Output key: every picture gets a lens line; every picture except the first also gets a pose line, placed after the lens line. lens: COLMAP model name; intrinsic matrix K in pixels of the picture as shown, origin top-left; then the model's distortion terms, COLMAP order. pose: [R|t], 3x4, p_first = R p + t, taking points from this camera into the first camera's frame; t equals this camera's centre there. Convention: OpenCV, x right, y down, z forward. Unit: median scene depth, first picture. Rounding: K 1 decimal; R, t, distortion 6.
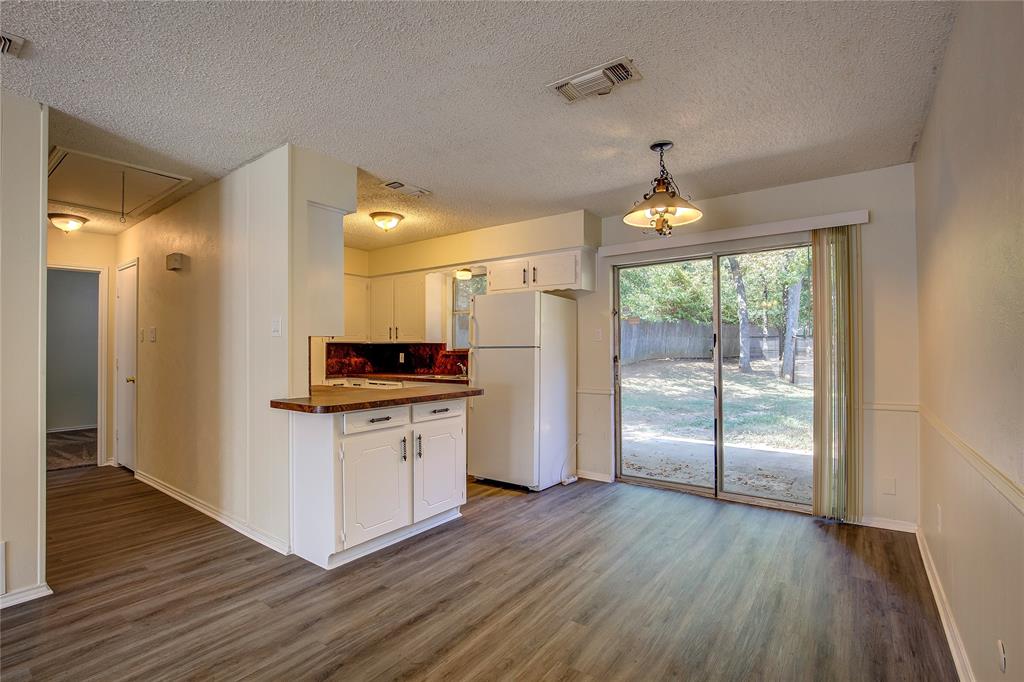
lens RADIAL K [[471.5, 0, 517.7], [0, 471.5, 339.7], [0, 0, 1]] dist [-0.032620, -0.000860]
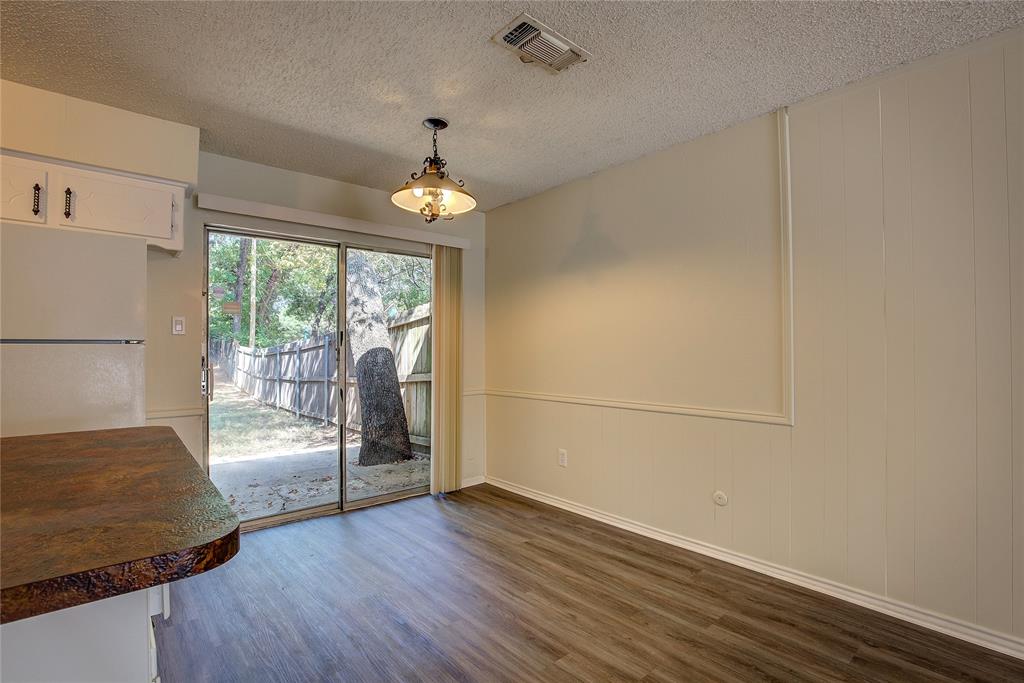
lens RADIAL K [[471.5, 0, 520.2], [0, 471.5, 347.4], [0, 0, 1]] dist [-0.032620, -0.000860]
pose [[0.219576, 0.007568, 0.975566, -0.276508], [-0.024289, 0.999702, -0.002289, 0.008009], [-0.975293, -0.023193, 0.219694, 0.326531]]
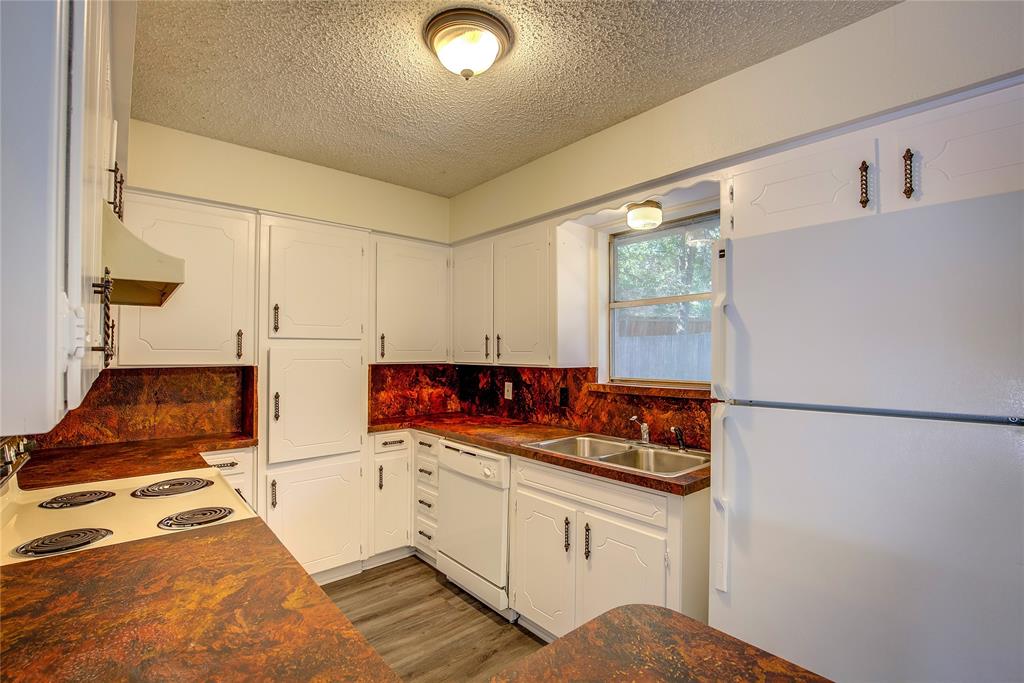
lens RADIAL K [[471.5, 0, 513.1], [0, 471.5, 348.6], [0, 0, 1]] dist [-0.032620, -0.000860]
pose [[0.972882, 0.003072, -0.231281, -0.125292], [-0.000661, 0.999945, 0.010504, -0.017431], [0.231300, -0.010067, 0.972830, 0.513435]]
